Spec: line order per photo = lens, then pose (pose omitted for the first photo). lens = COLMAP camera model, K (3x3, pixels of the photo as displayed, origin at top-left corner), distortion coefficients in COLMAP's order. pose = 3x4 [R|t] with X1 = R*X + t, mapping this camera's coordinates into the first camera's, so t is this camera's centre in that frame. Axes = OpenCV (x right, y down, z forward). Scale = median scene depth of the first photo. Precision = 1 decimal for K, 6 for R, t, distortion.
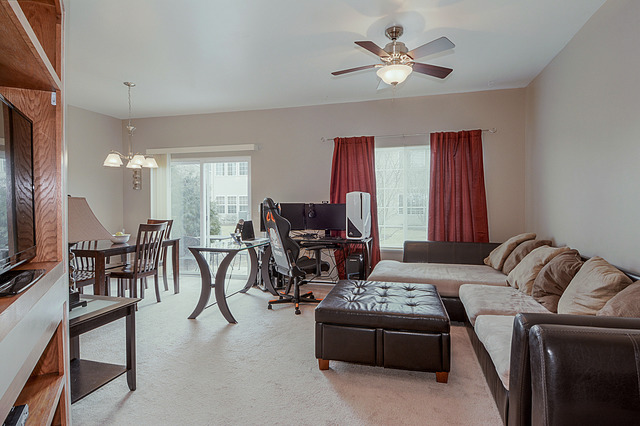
lens RADIAL K [[340.3, 0, 321.9], [0, 340.3, 198.8], [0, 0, 1]] dist [-0.002642, -0.000666]
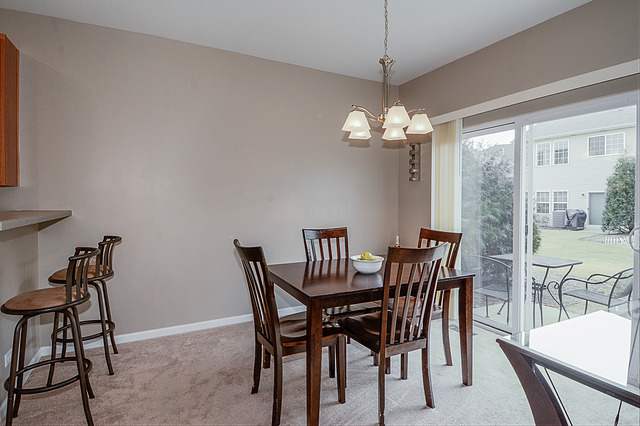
lens RADIAL K [[340.3, 0, 321.9], [0, 340.3, 198.8], [0, 0, 1]] dist [-0.002642, -0.000666]
pose [[0.679913, 0.013298, -0.733172, -0.196745], [-0.004188, 0.999890, 0.014252, 0.001581], [0.733281, -0.006620, 0.679893, 0.474244]]
